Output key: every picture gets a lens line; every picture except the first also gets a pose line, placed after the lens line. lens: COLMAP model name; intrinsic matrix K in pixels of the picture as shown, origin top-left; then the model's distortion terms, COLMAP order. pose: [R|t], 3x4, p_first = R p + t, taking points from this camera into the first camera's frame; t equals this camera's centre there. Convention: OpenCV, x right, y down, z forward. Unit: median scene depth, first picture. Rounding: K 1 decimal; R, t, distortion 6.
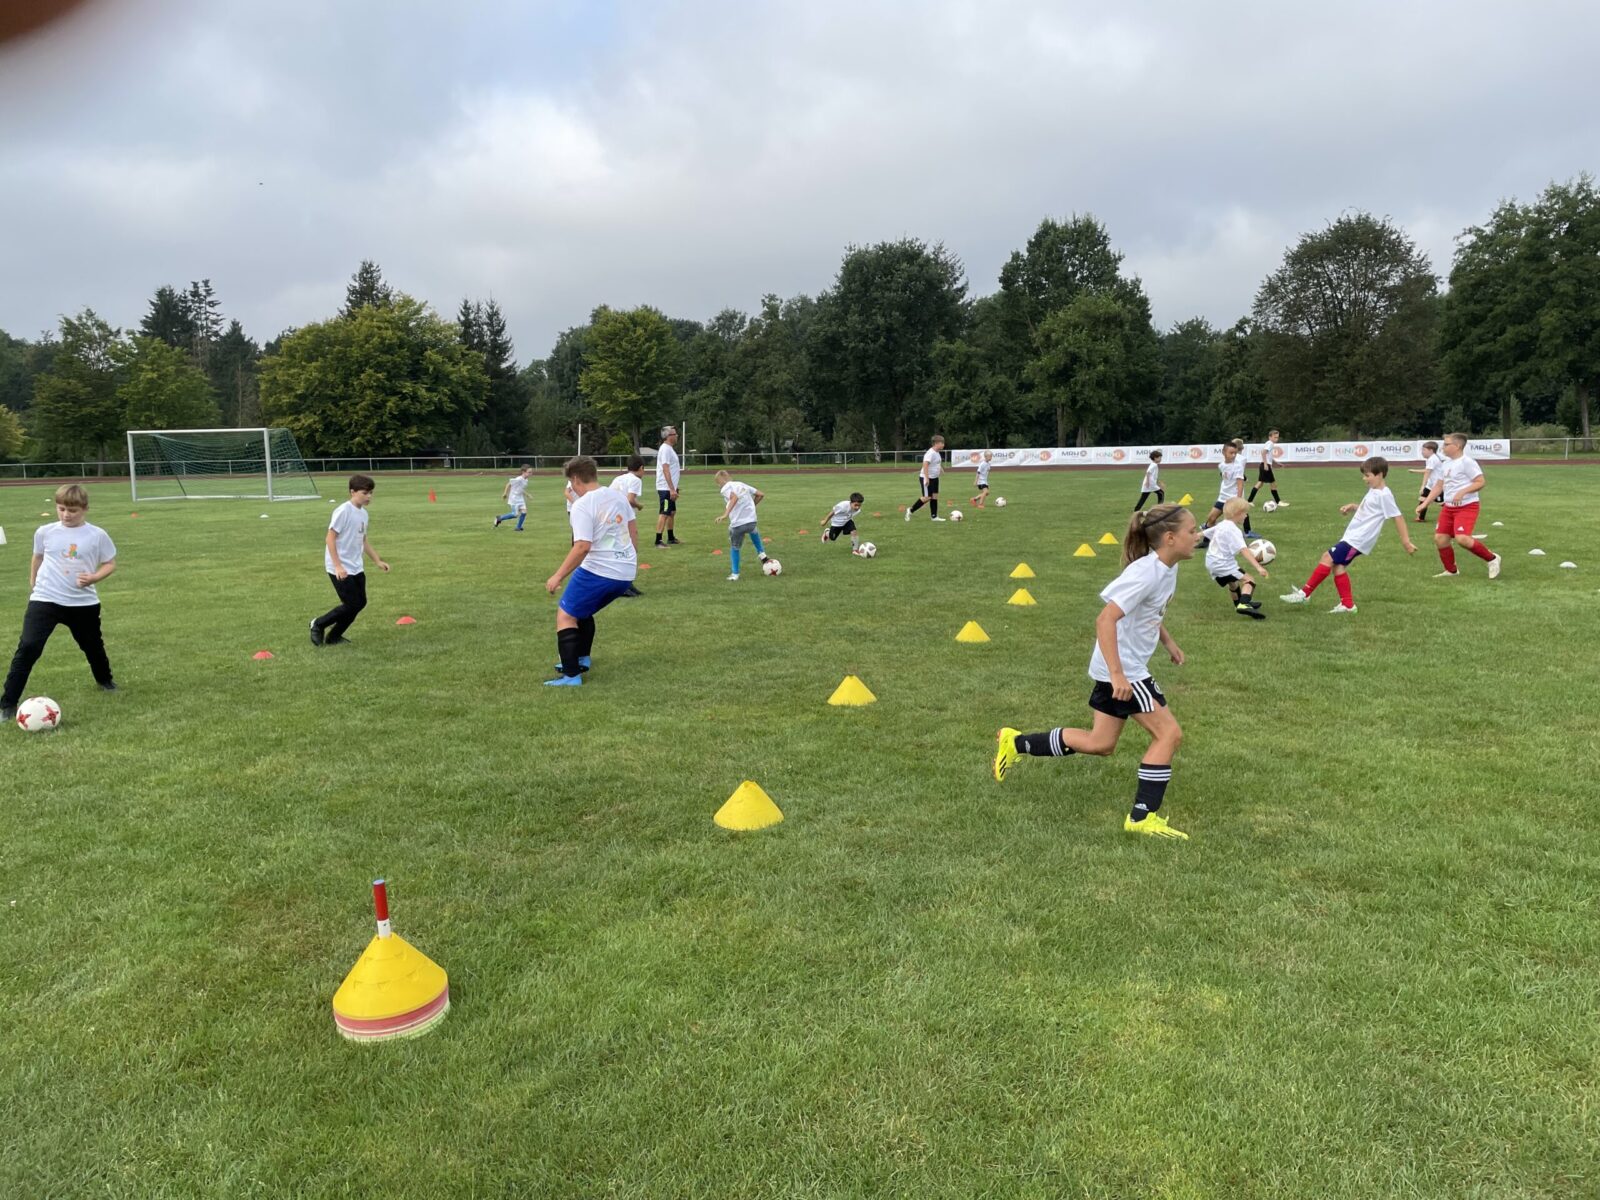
lens RADIAL K [[1166.2, 0, 799.8], [0, 1166.2, 589.2], [0, 0, 1]] dist [0.067175, -0.082448]
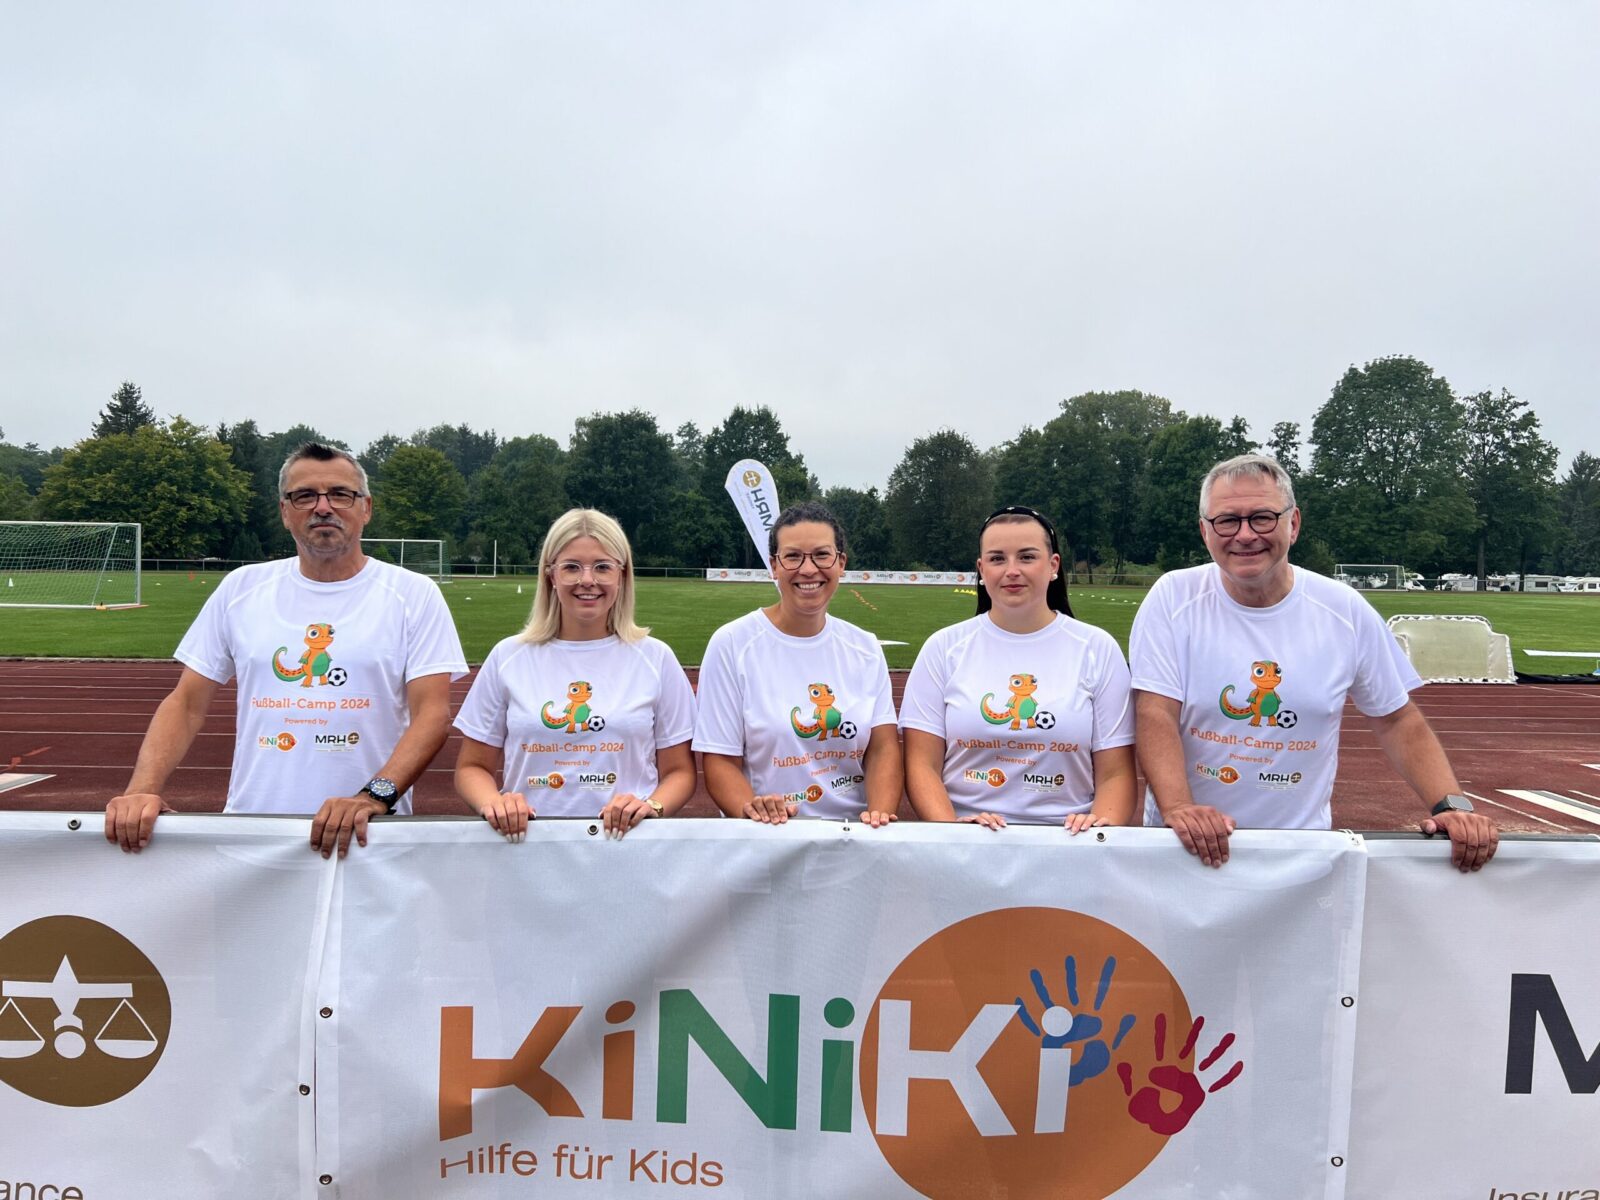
lens RADIAL K [[1171.6, 0, 801.3], [0, 1171.6, 605.0], [0, 0, 1]] dist [0.007136, 0.005856]
pose [[0.925668, 0.021564, 0.377723, -0.221685], [0.013810, 0.995783, -0.090691, 0.040887], [-0.378085, 0.089166, 0.921467, -0.259823]]
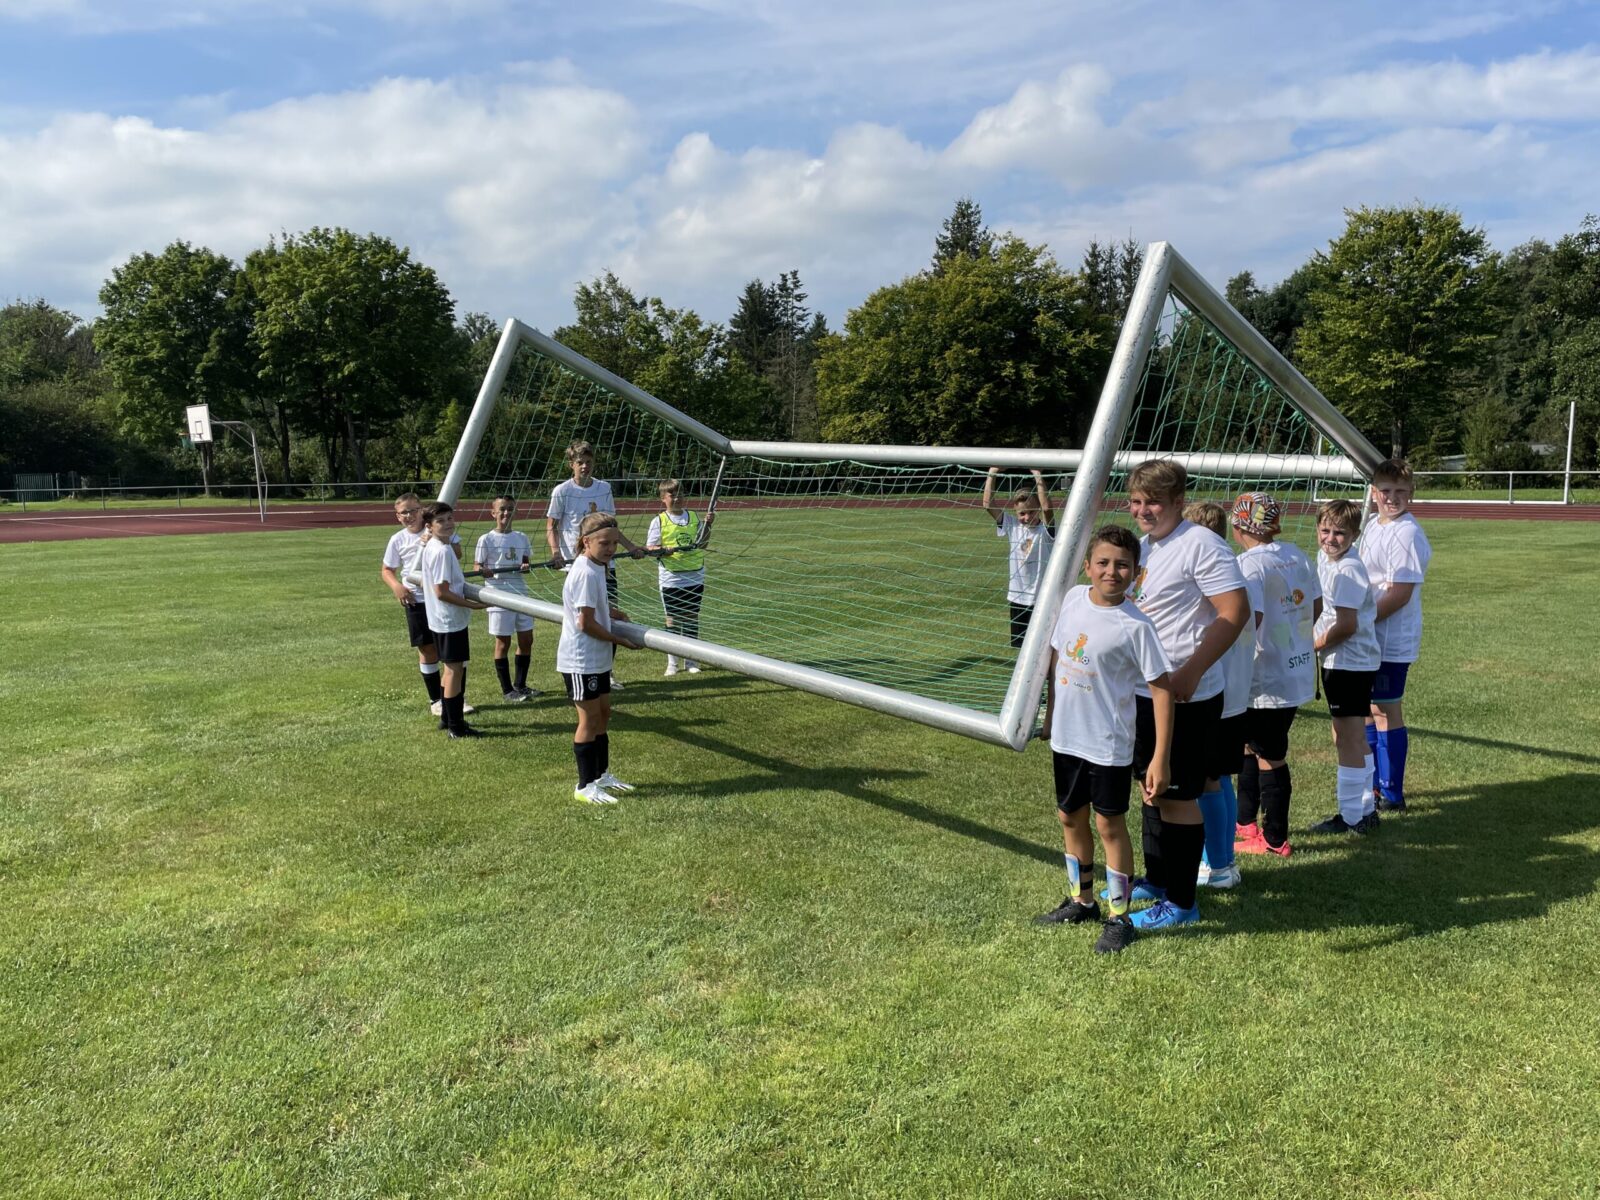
lens RADIAL K [[1166.2, 0, 823.7], [0, 1166.2, 609.2], [0, 0, 1]] dist [0.067175, -0.082448]
pose [[0.896284, 0.058333, -0.439628, -0.125855], [-0.053554, 0.998294, 0.023278, -0.043778], [0.440236, 0.002680, 0.897878, 0.351610]]
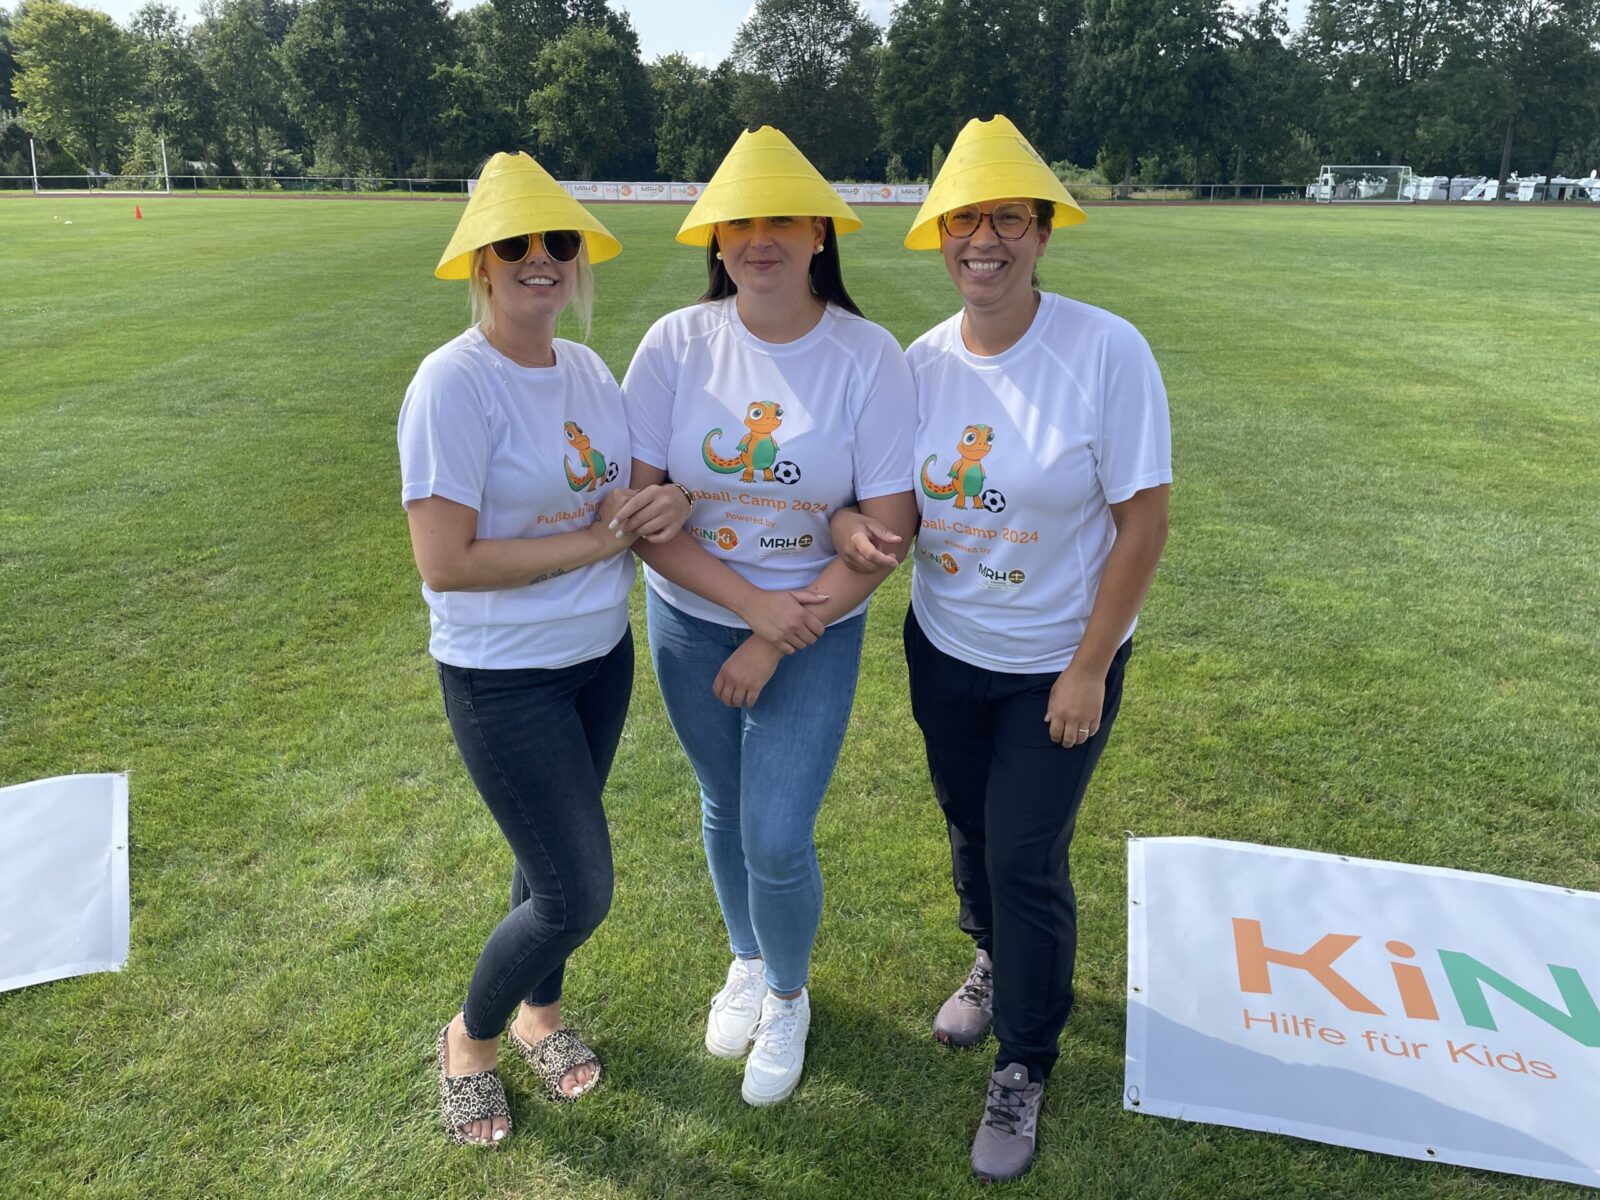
lens RADIAL K [[1166.2, 0, 814.3], [0, 1166.2, 594.5], [0, 0, 1]] dist [0.067175, -0.082448]
pose [[0.907311, -0.116806, 0.403910, -0.040286], [0.026959, 0.974822, 0.221348, 0.010856], [-0.419596, -0.189942, 0.887616, -0.087209]]
